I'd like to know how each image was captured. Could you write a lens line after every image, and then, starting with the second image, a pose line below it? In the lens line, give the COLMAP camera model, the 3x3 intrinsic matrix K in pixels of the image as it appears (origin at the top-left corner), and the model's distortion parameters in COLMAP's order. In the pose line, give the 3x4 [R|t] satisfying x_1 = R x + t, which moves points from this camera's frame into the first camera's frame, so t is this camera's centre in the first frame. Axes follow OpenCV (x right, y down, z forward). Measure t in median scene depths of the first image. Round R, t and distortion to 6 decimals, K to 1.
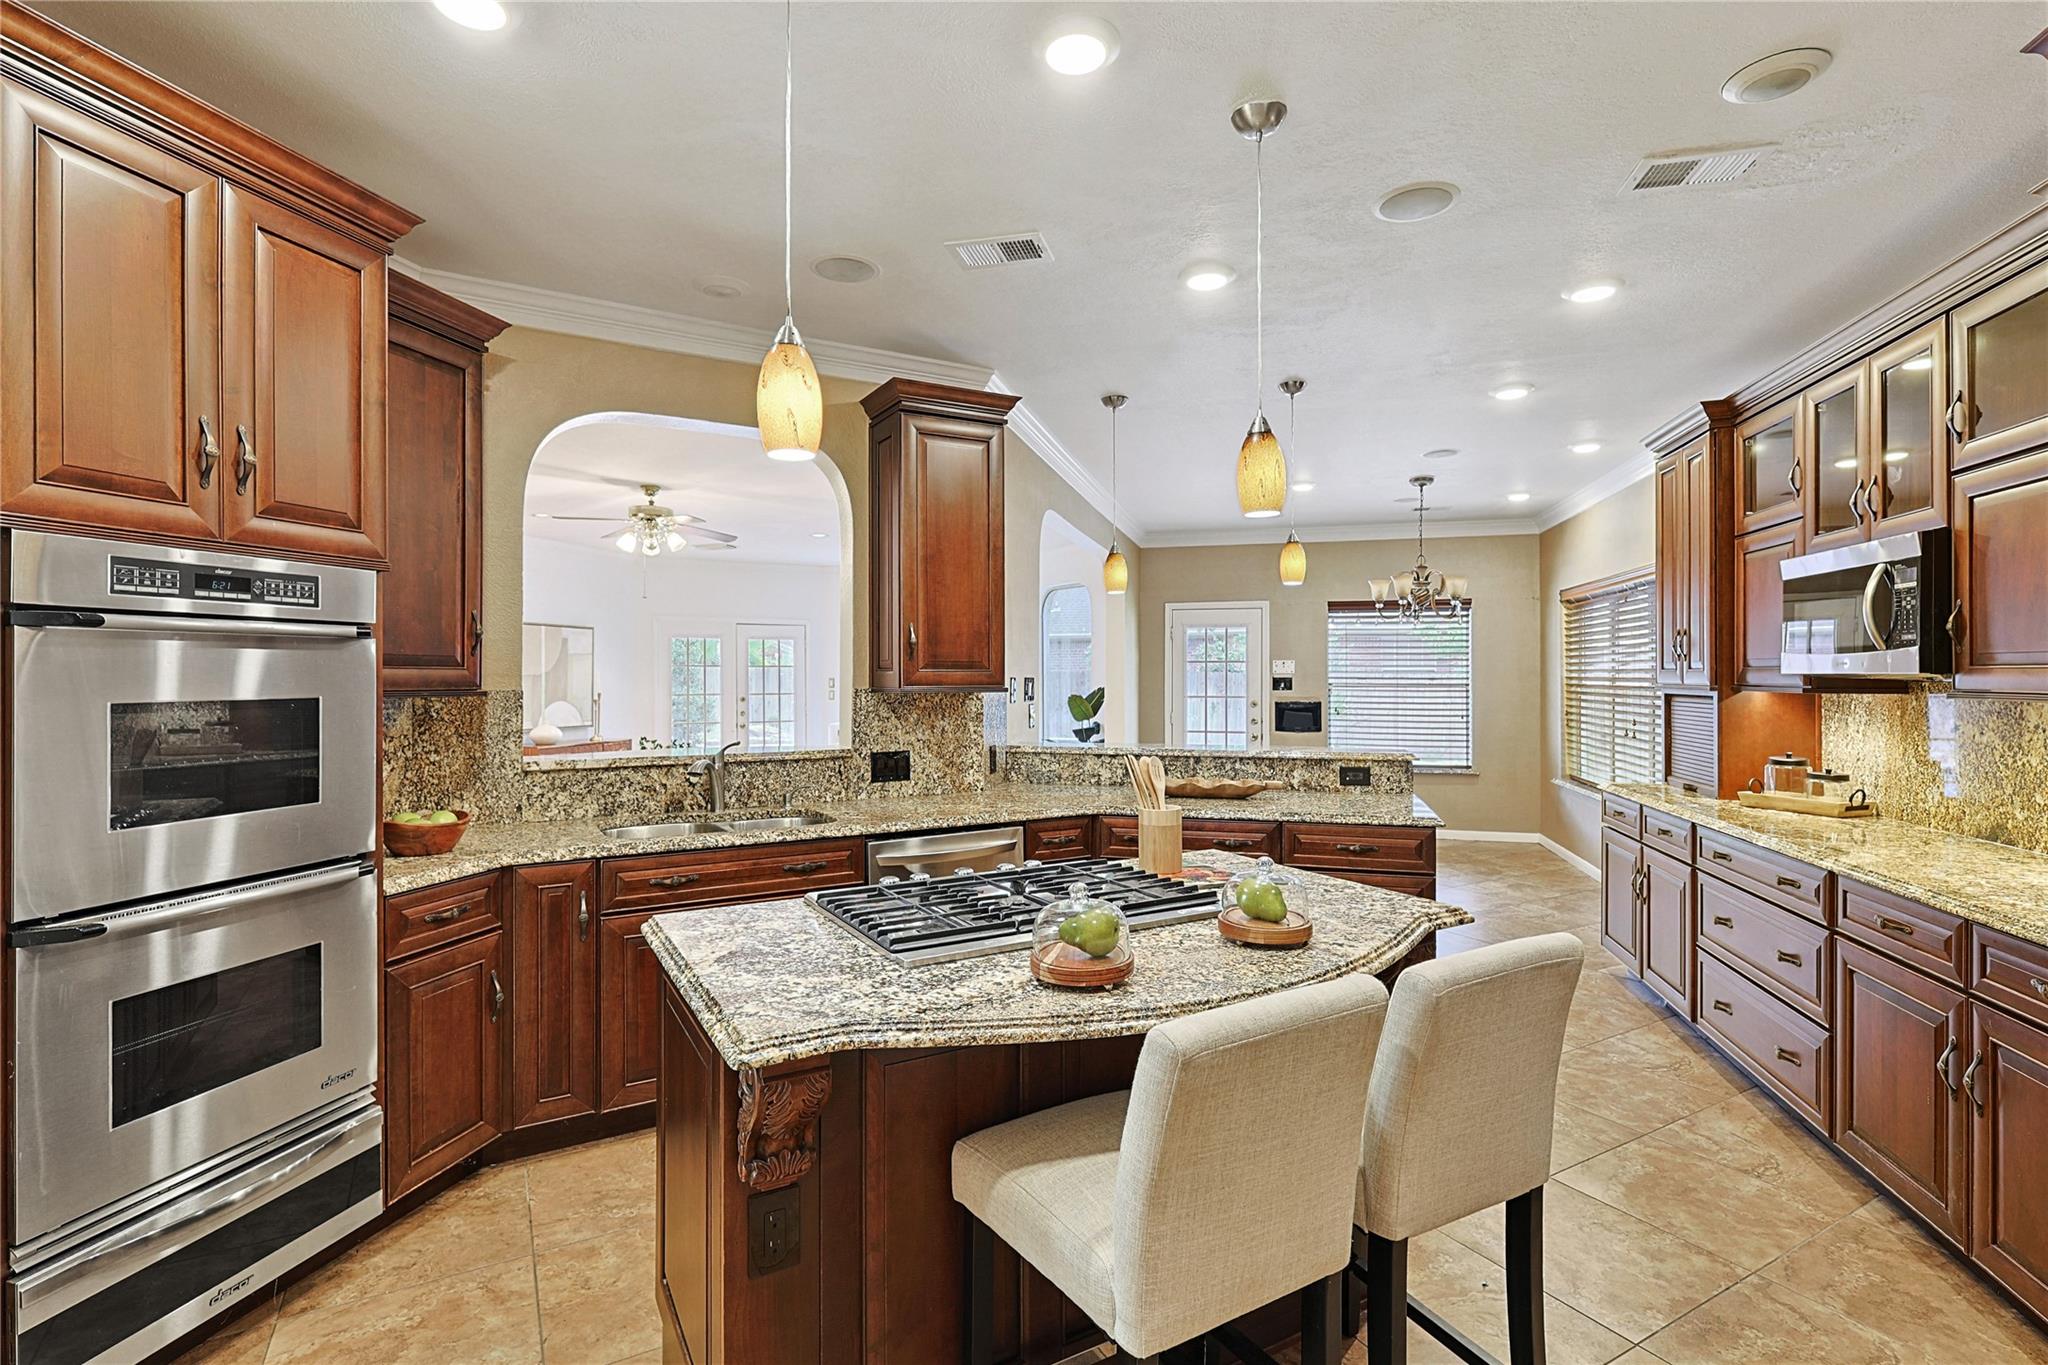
lens RADIAL K [[952.1, 0, 1024.0], [0, 952.1, 682.5], [0, 0, 1]] dist [-0.001895, -0.000100]
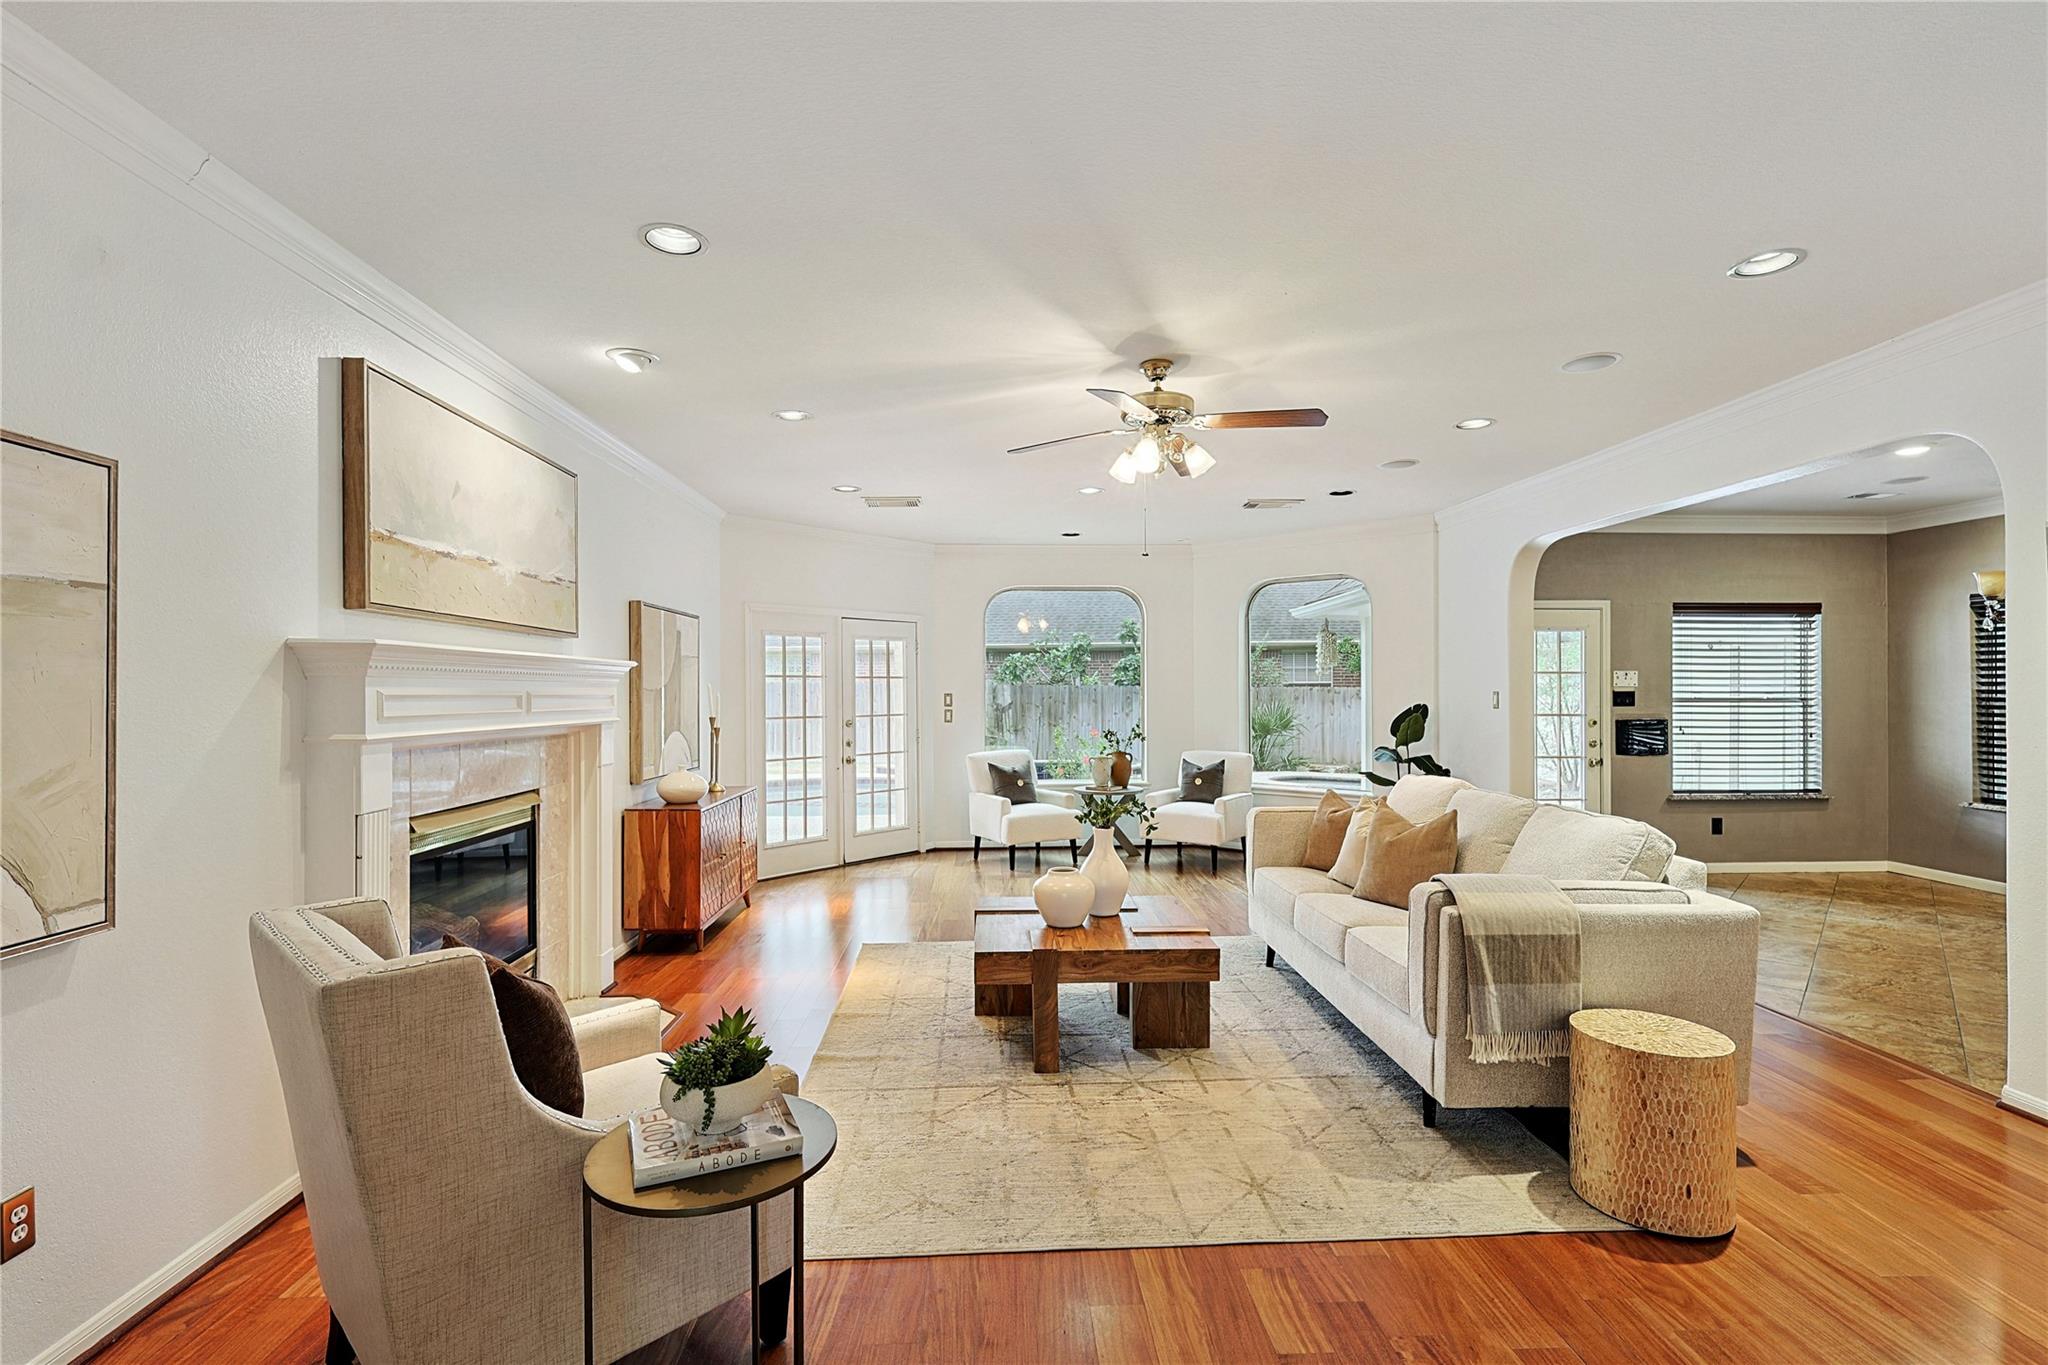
lens RADIAL K [[938.6, 0, 1031.6], [0, 938.6, 687.4], [0, 0, 1]] dist [0.002426, 0.000466]
pose [[0.950360, -0.000413, 0.311152, -0.852462], [0.003322, 0.999956, -0.008820, -0.005489], [-0.311134, 0.009416, 0.950319, 0.641480]]
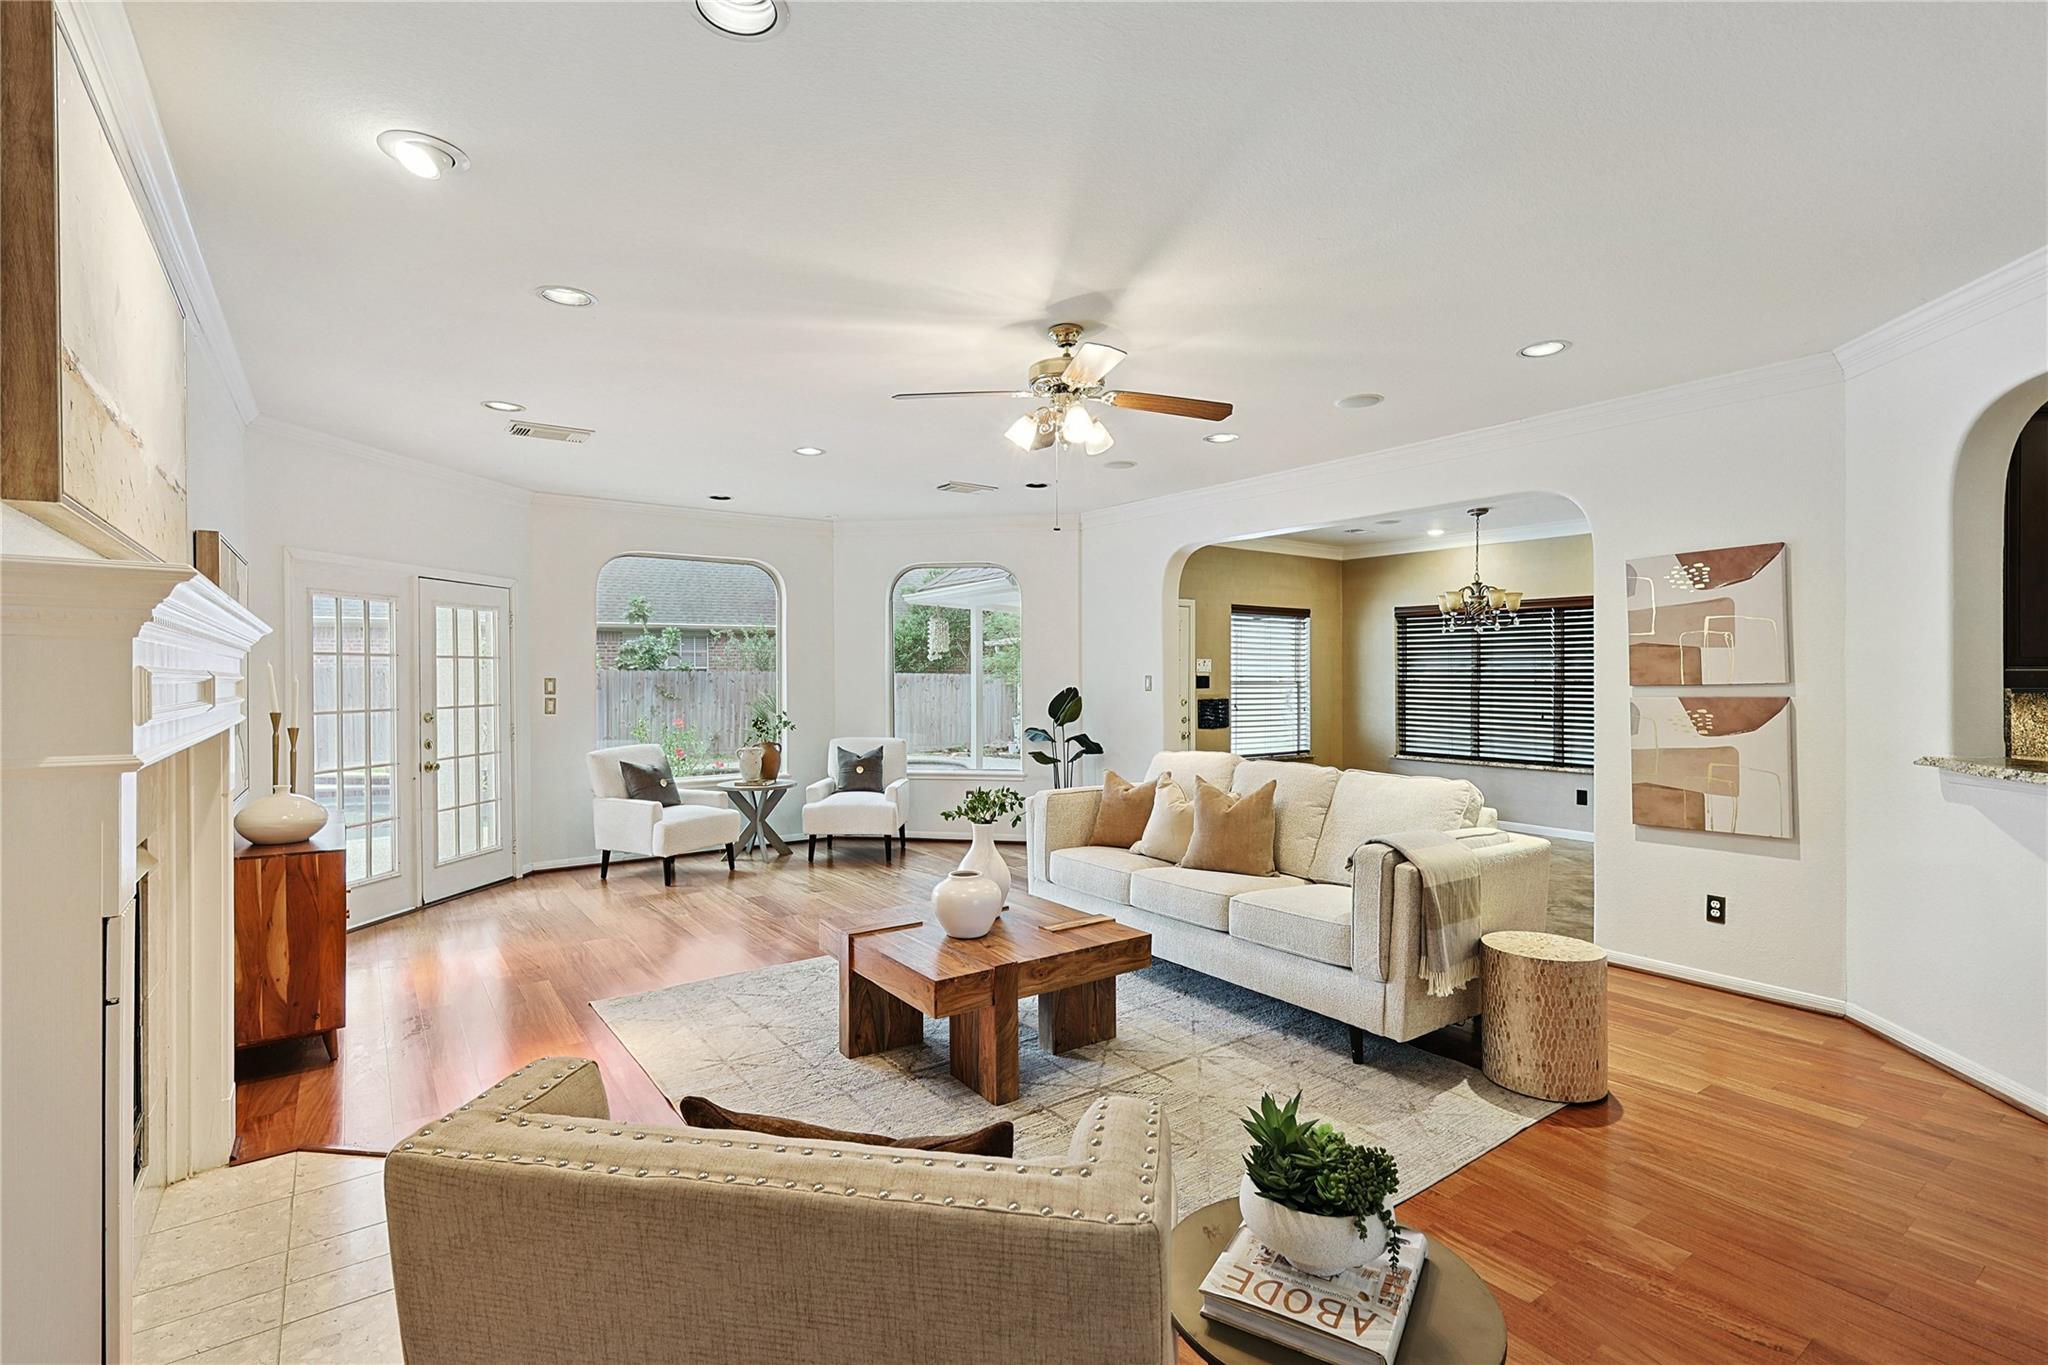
lens RADIAL K [[932.2, 0, 1020.6], [0, 932.2, 675.7], [0, 0, 1]] dist [0.003505, 0.000123]
pose [[0.628367, -0.000474, 0.777917, -1.099255], [0.005284, 0.999979, -0.003659, -0.005050], [-0.777899, 0.006409, 0.628357, 0.908273]]
